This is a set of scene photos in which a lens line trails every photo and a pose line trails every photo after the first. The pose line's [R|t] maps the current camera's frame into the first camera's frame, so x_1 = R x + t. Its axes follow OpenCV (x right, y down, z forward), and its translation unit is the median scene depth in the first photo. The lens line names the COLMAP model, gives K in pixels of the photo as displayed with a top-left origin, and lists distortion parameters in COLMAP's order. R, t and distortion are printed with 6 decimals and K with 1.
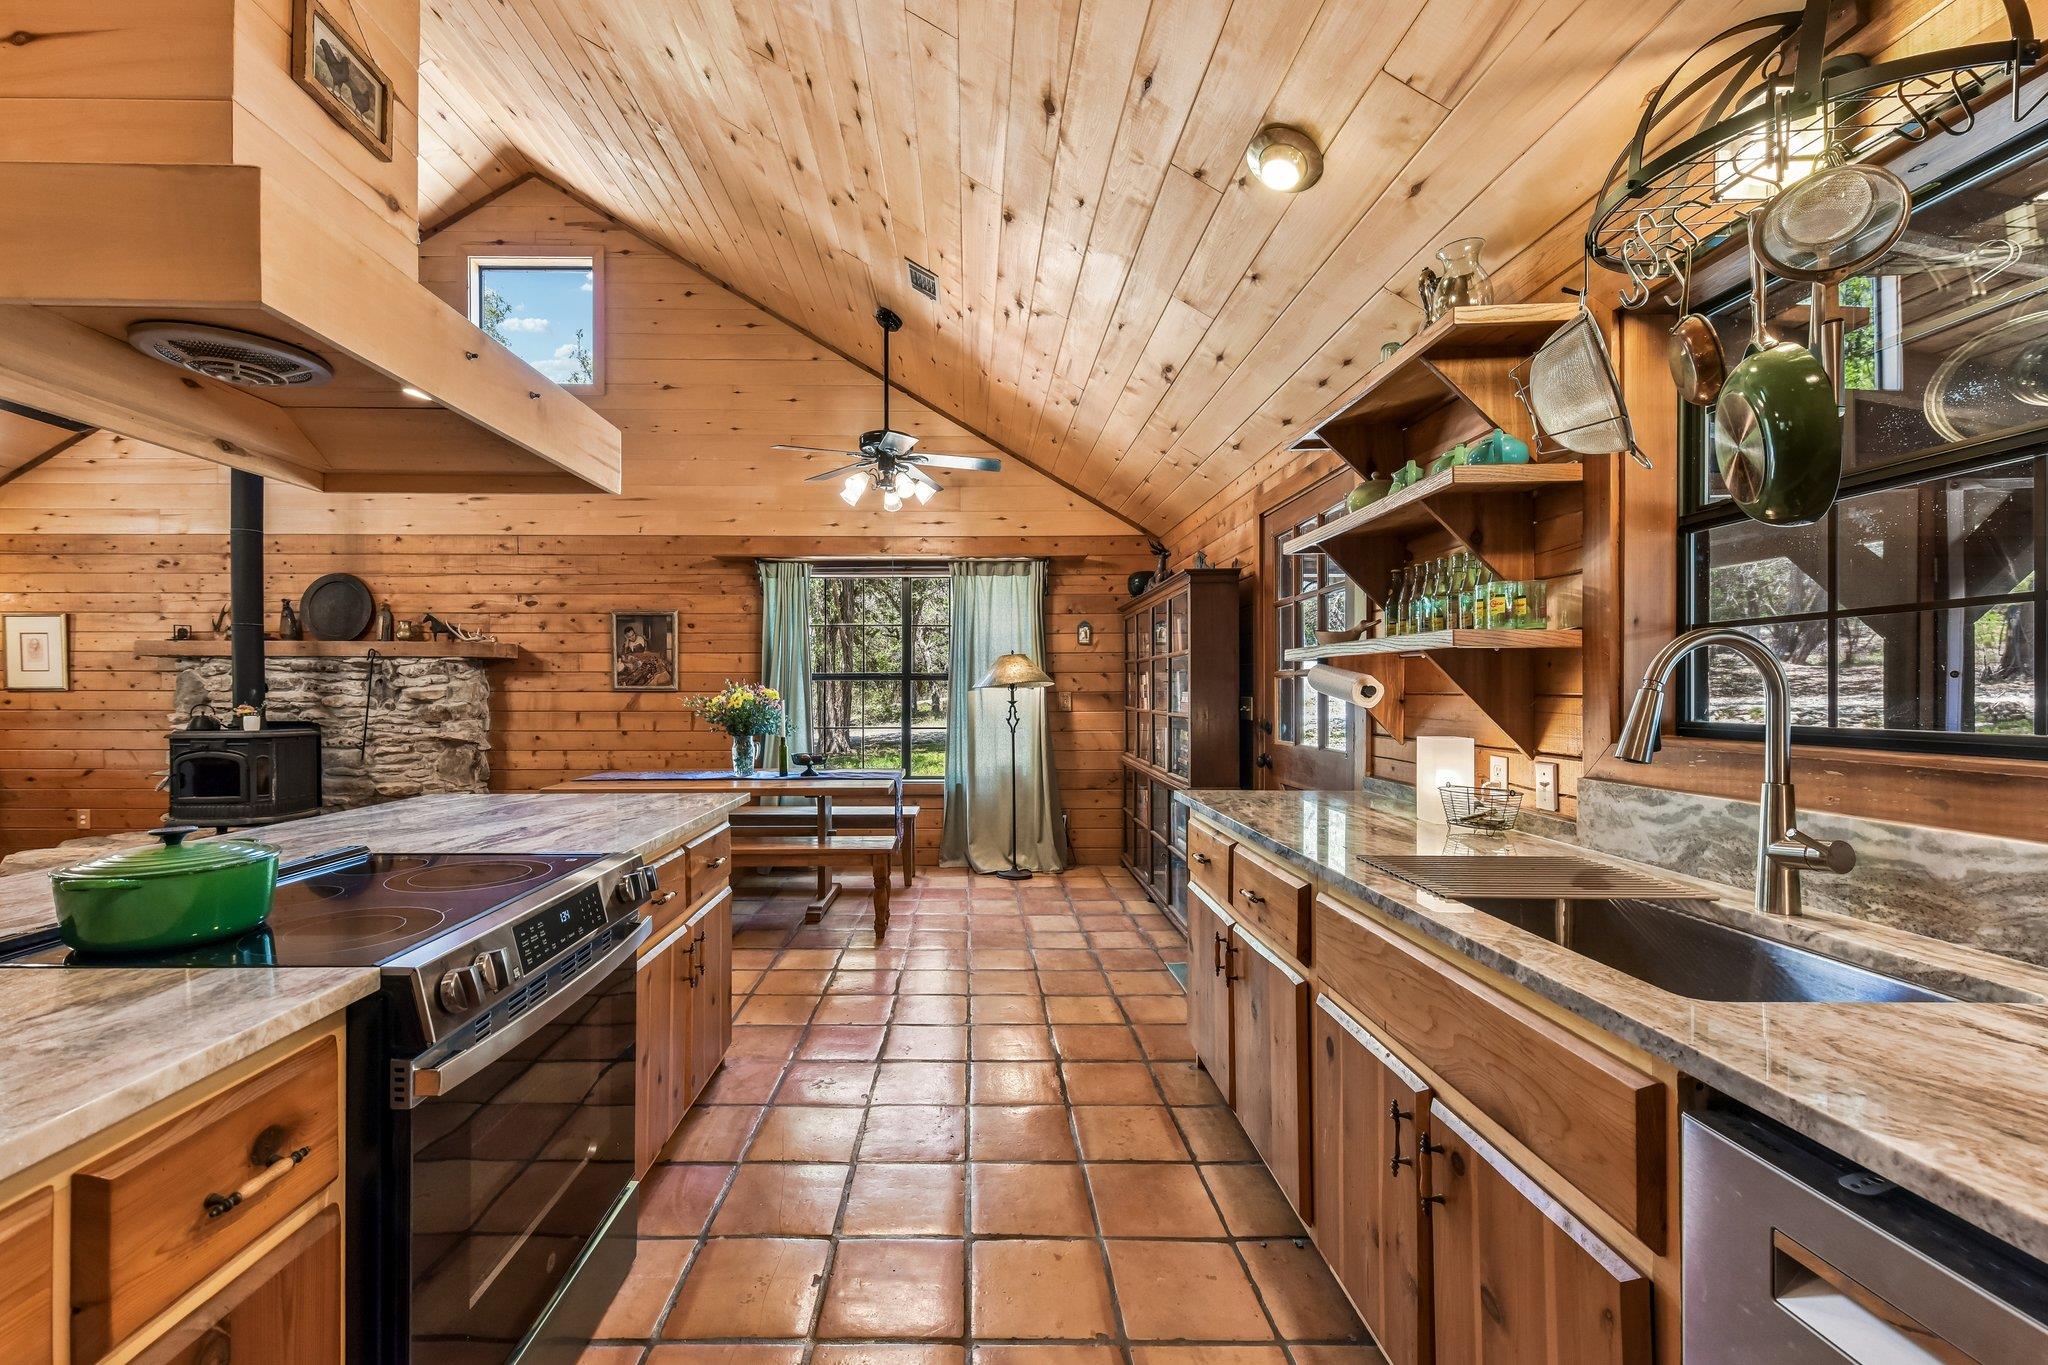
lens RADIAL K [[811.6, 0, 979.6], [0, 811.6, 697.0], [0, 0, 1]] dist [0.002339, -0.000967]
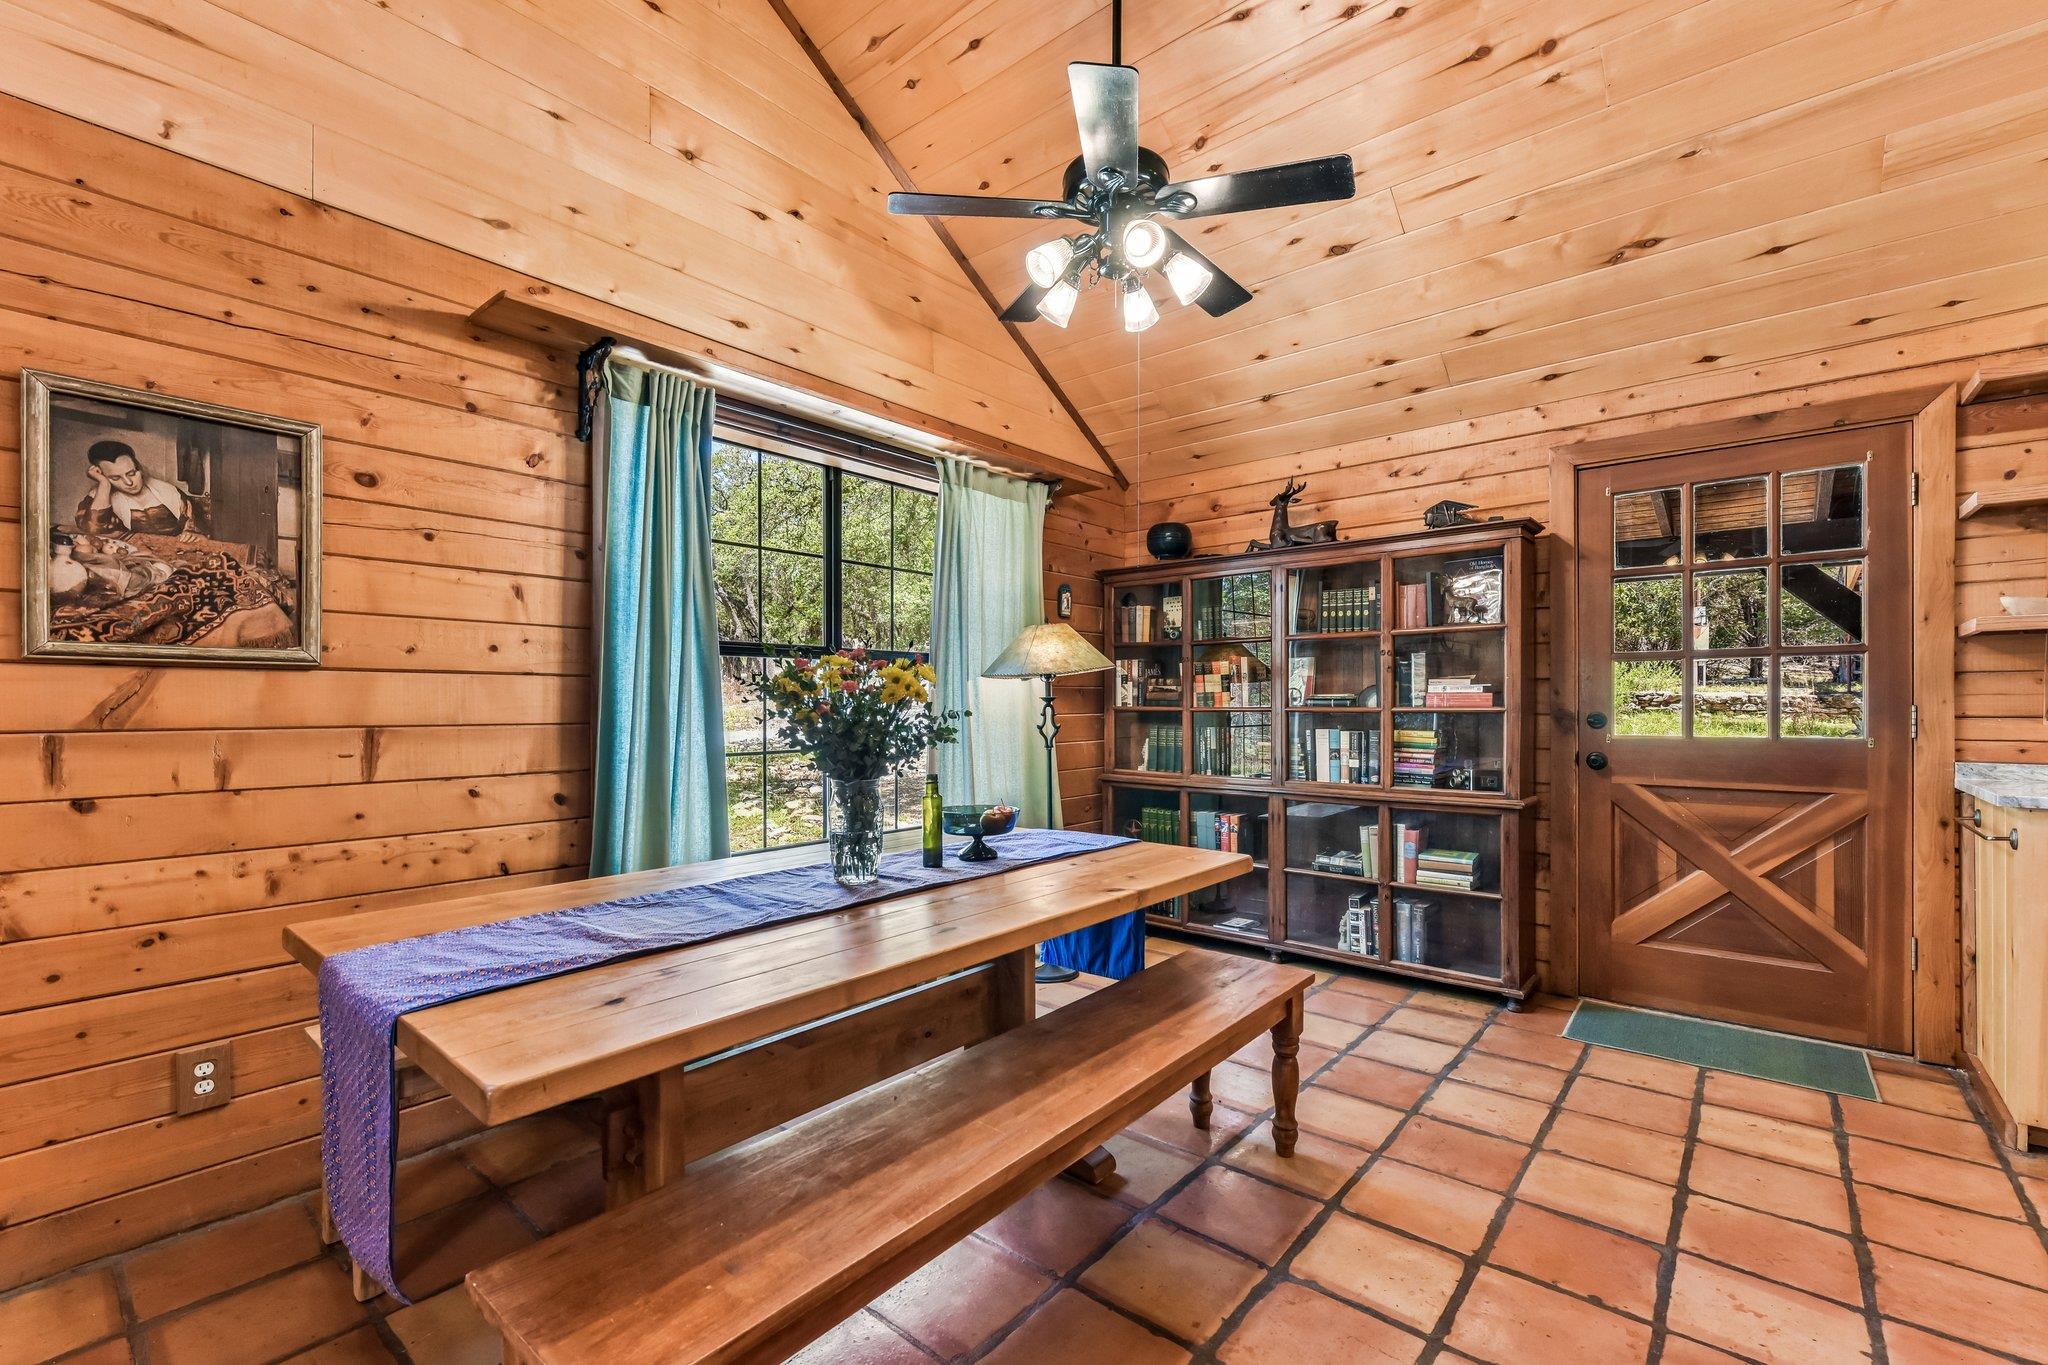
lens RADIAL K [[865.8, 0, 1036.8], [0, 865.8, 706.4], [0, 0, 1]] dist [-0.000242, -0.000997]
pose [[0.650318, -0.004626, 0.759648, -0.454054], [0.008517, 0.999963, -0.001202, 0.011996], [-0.759614, 0.007252, 0.650334, 0.549386]]
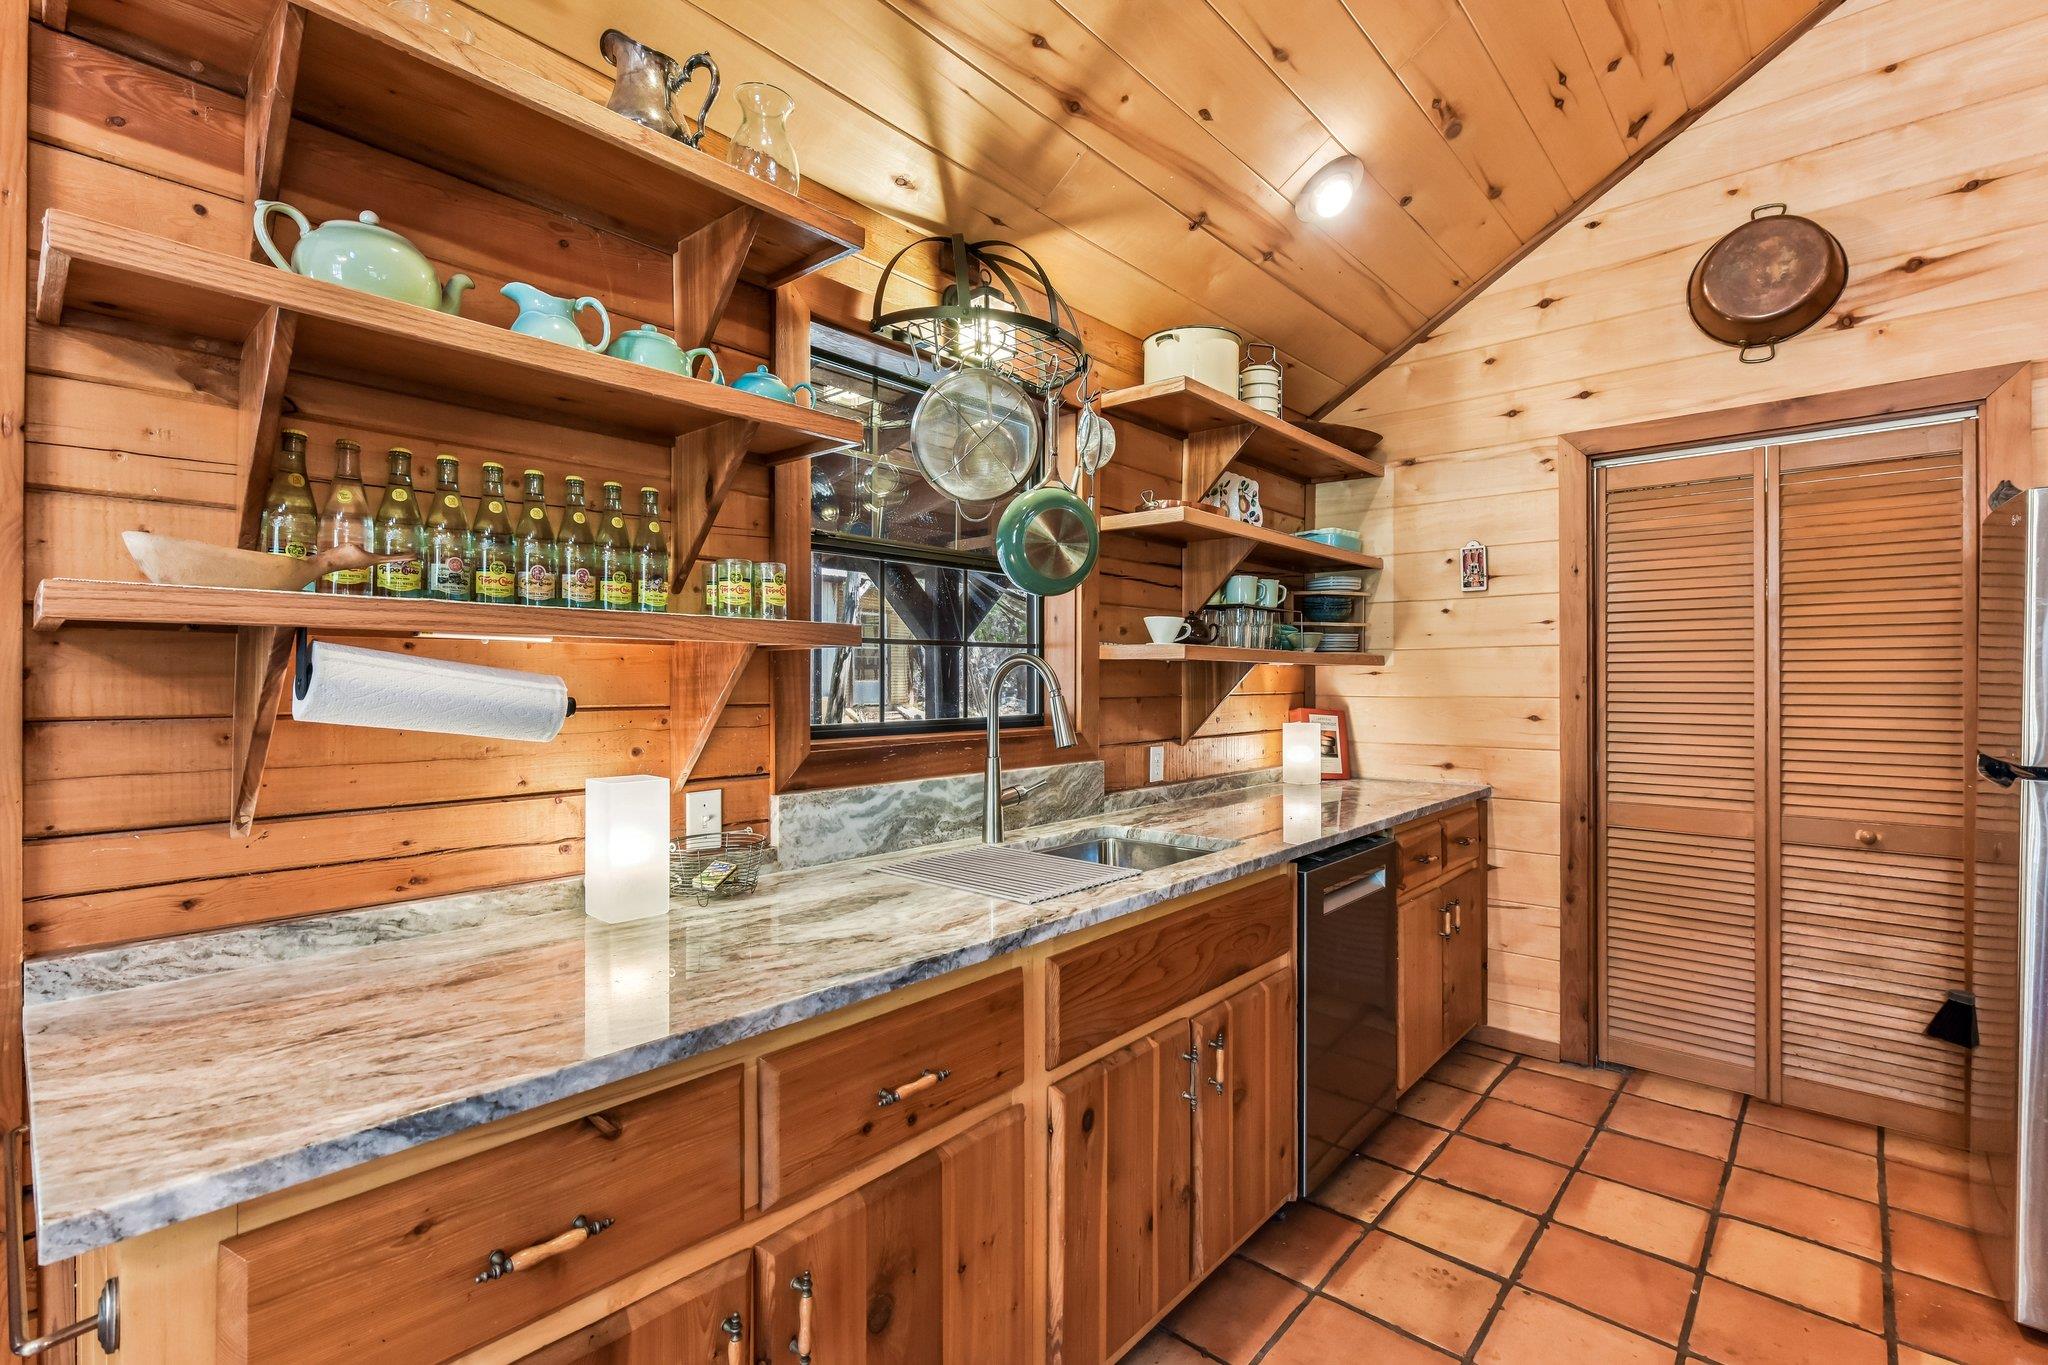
lens RADIAL K [[916.1, 0, 1029.0], [0, 916.1, 678.1], [0, 0, 1]] dist [0.003733, -0.001836]
pose [[-0.737267, 0.002028, 0.675598, -0.053736], [0.005075, 0.999984, 0.002536, -0.011019], [-0.675582, 0.005298, -0.737266, 0.475817]]
